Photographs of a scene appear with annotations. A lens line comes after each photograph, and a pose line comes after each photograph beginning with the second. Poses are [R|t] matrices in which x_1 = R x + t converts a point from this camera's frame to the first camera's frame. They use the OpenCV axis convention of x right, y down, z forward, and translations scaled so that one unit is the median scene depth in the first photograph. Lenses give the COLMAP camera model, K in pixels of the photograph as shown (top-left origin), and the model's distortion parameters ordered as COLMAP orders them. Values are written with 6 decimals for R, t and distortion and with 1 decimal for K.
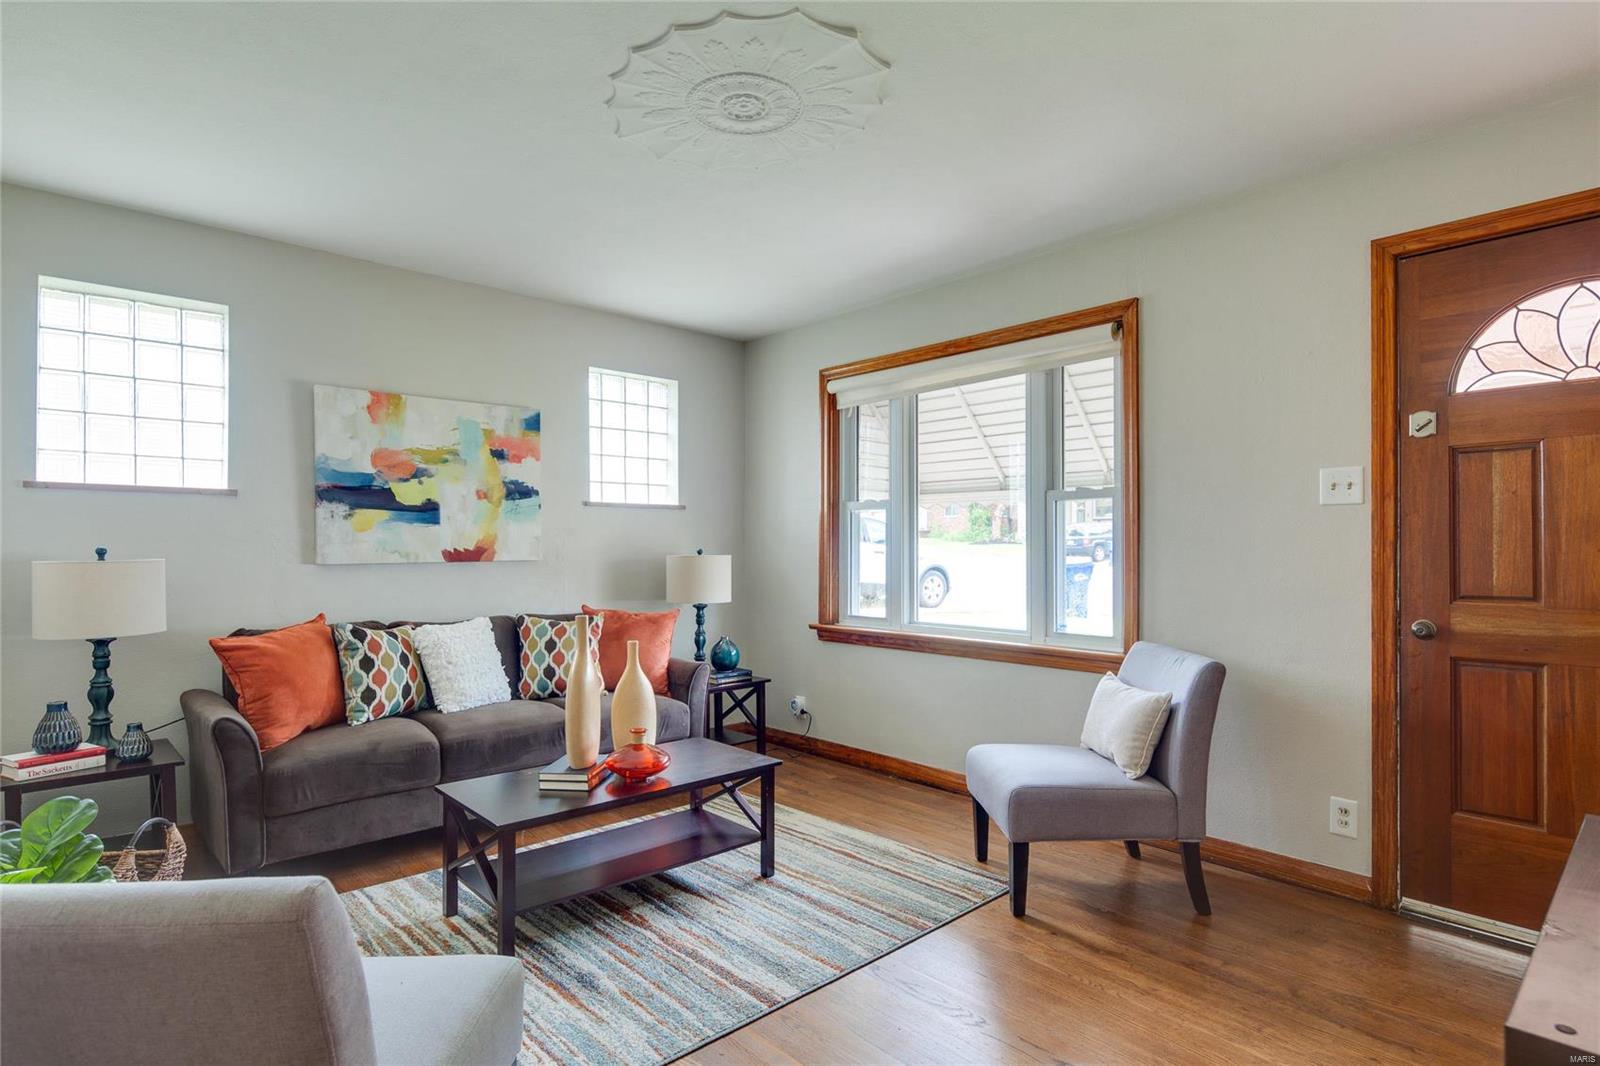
lens RADIAL K [[815.0, 0, 800.0], [0, 815.0, 533.0], [0, 0, 1]] dist [-0.002039, -0.000473]
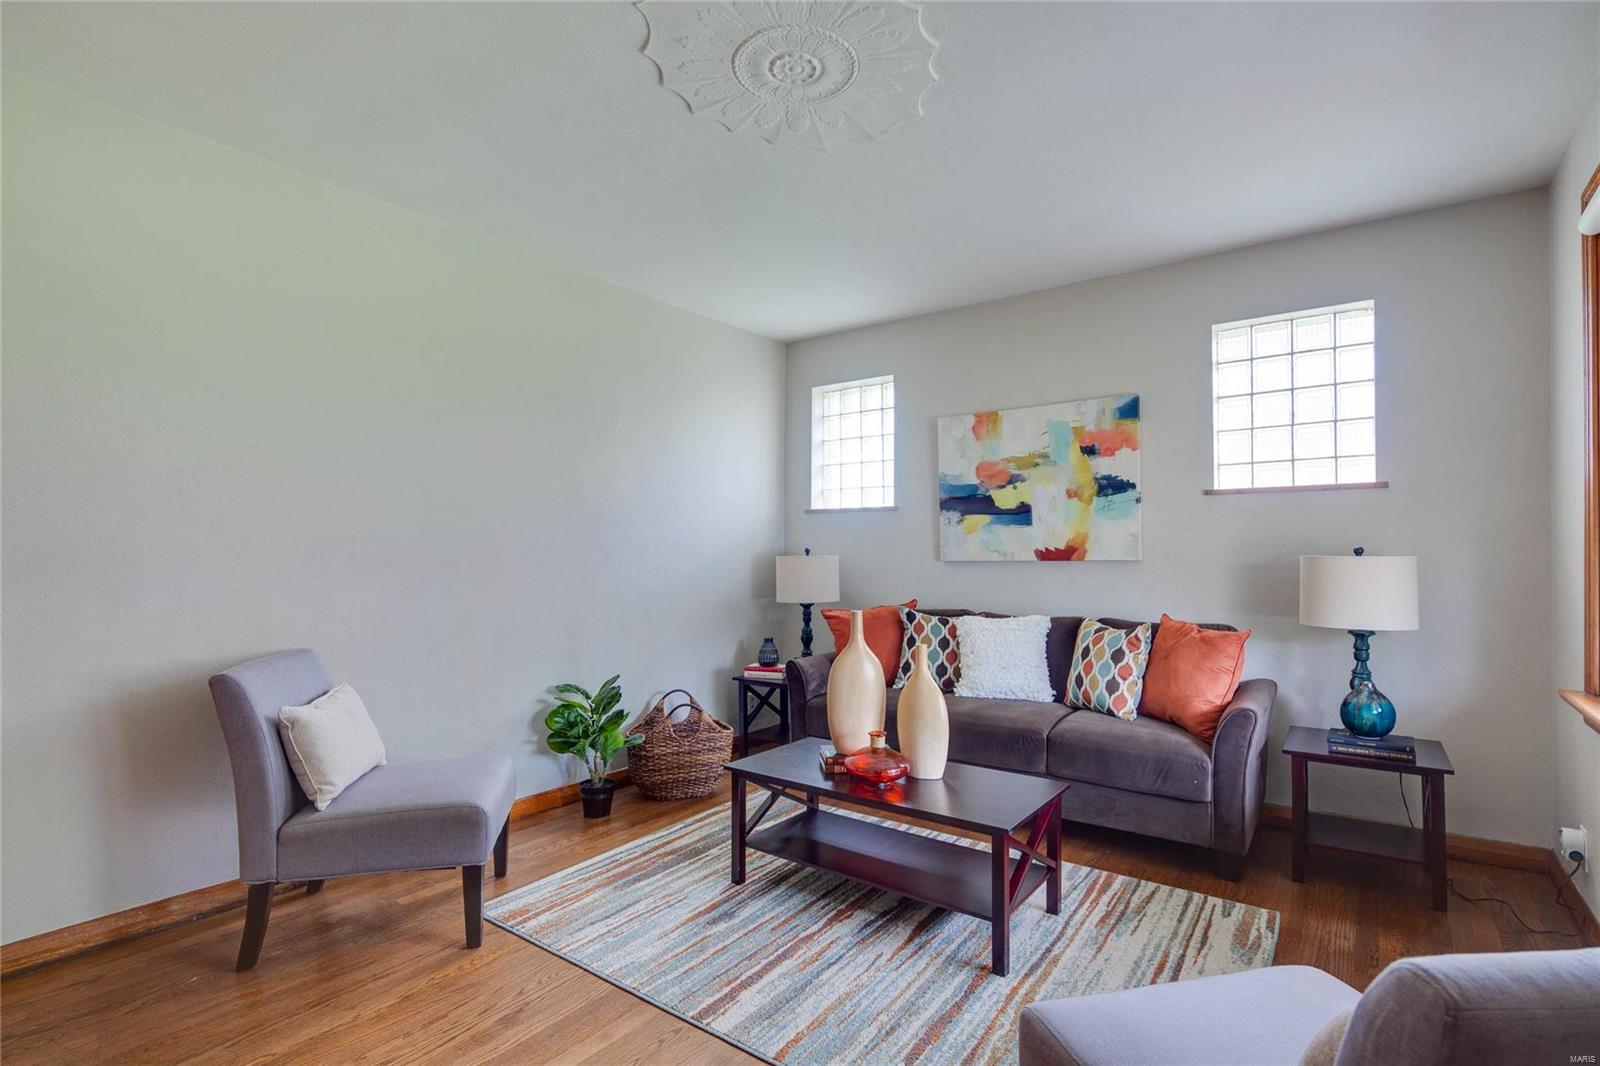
lens RADIAL K [[775.8, 0, 800.0], [0, 775.8, 533.0], [0, 0, 1]] dist [0.035421, -0.000087]
pose [[0.191046, -0.016403, -0.981444, 0.509401], [0.027045, 0.999569, -0.011441, 0.003229], [0.981208, -0.024357, 0.191407, 0.520153]]
